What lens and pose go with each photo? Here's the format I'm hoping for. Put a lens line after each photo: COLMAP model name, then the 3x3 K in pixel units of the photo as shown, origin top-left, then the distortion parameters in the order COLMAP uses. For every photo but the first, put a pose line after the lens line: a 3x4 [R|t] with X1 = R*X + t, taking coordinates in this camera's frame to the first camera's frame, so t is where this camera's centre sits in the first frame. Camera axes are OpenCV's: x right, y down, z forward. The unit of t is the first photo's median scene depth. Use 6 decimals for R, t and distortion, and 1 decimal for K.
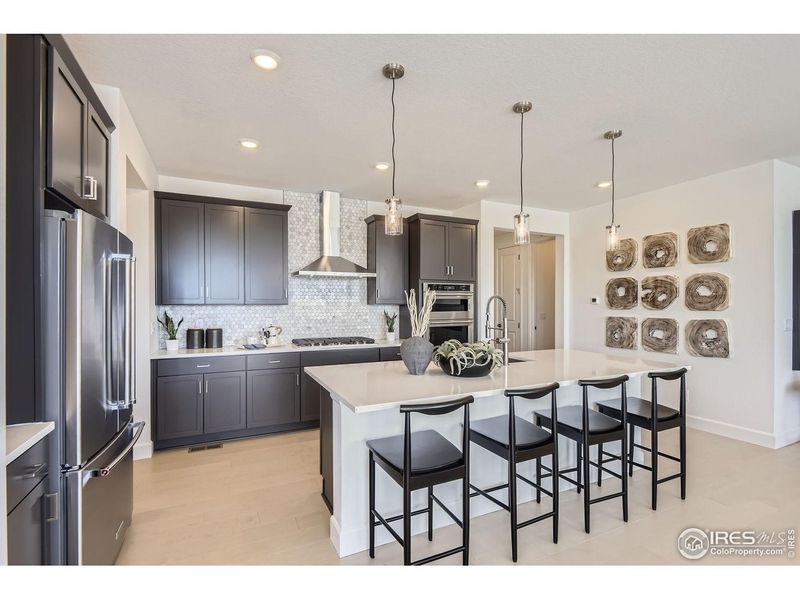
lens RADIAL K [[398.8, 0, 438.1], [0, 398.8, 303.6], [0, 0, 1]] dist [0.003039, -0.007650]
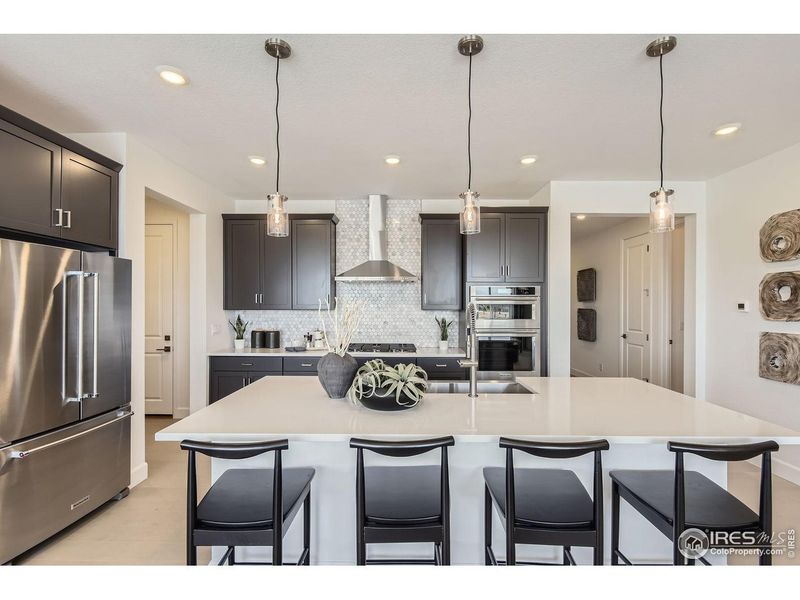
lens RADIAL K [[398.8, 0, 400.7], [0, 398.8, 302.1], [0, 0, 1]] dist [0.003039, -0.007650]
pose [[0.878199, 0.000337, -0.478295, 0.266293], [-0.003709, 0.999974, -0.006105, -0.011899], [0.478281, 0.007135, 0.878178, 0.179054]]
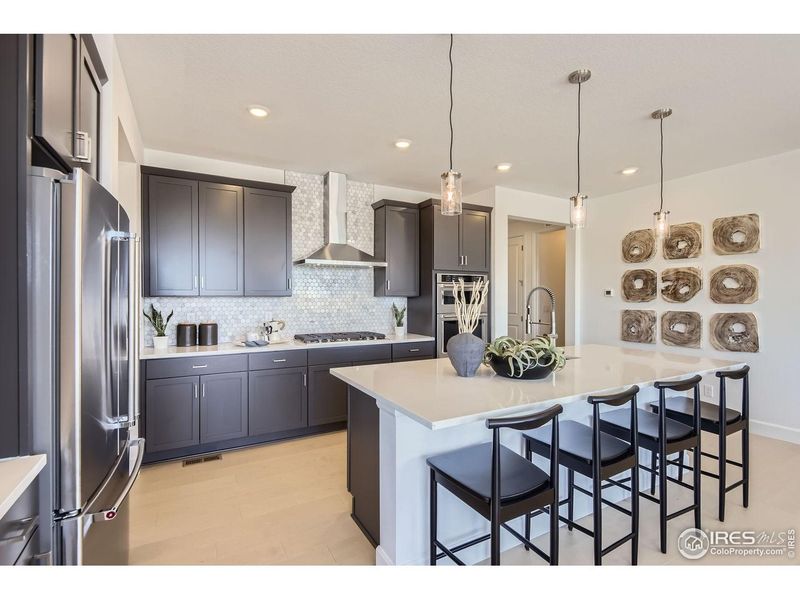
lens RADIAL K [[398.8, 0, 436.2], [0, 398.8, 296.7], [0, 0, 1]] dist [0.003039, -0.007650]
pose [[0.998091, 0.001888, 0.061730, -0.105233], [-0.001965, 0.999997, 0.001184, 0.001163], [-0.061728, -0.001303, 0.998092, 0.080272]]
